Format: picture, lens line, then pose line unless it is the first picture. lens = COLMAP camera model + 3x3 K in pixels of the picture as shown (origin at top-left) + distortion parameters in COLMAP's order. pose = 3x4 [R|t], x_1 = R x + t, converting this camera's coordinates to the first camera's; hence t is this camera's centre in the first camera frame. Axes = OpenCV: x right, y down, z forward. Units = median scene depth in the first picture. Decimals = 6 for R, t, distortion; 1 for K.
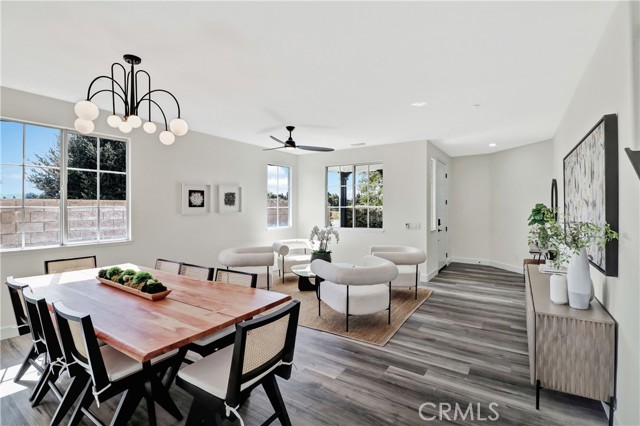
lens RADIAL K [[292.9, 0, 323.6], [0, 292.9, 210.0], [0, 0, 1]] dist [-0.000636, -0.009664]
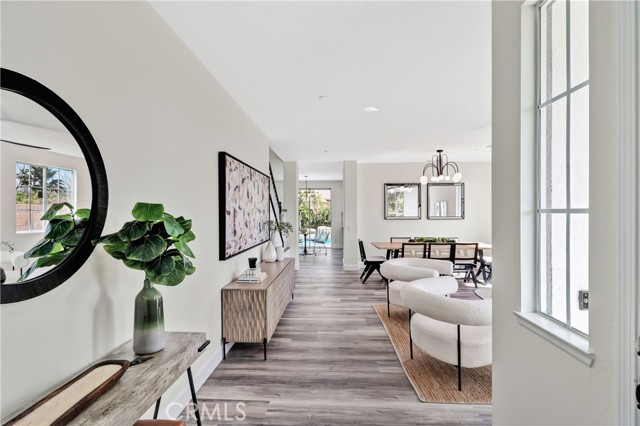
lens RADIAL K [[292.9, 0, 323.6], [0, 292.9, 210.0], [0, 0, 1]] dist [-0.000636, -0.009664]
pose [[-0.854556, 0.002034, -0.519356, 0.814210], [-0.001879, 0.999974, 0.007009, -0.022961], [0.519356, 0.006966, -0.854529, 1.455840]]
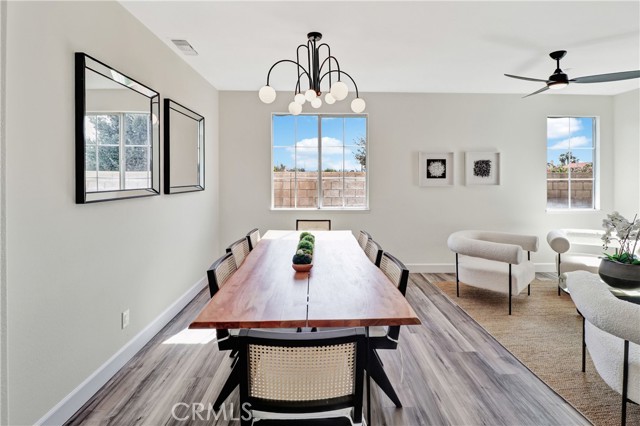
lens RADIAL K [[306.3, 0, 326.8], [0, 306.3, 182.4], [0, 0, 1]] dist [0.002171, -0.011149]
pose [[0.574026, 0.015538, -0.818690, 0.153596], [-0.012535, 0.999870, 0.010187, -0.003030], [0.818741, 0.004415, 0.574146, 0.225651]]
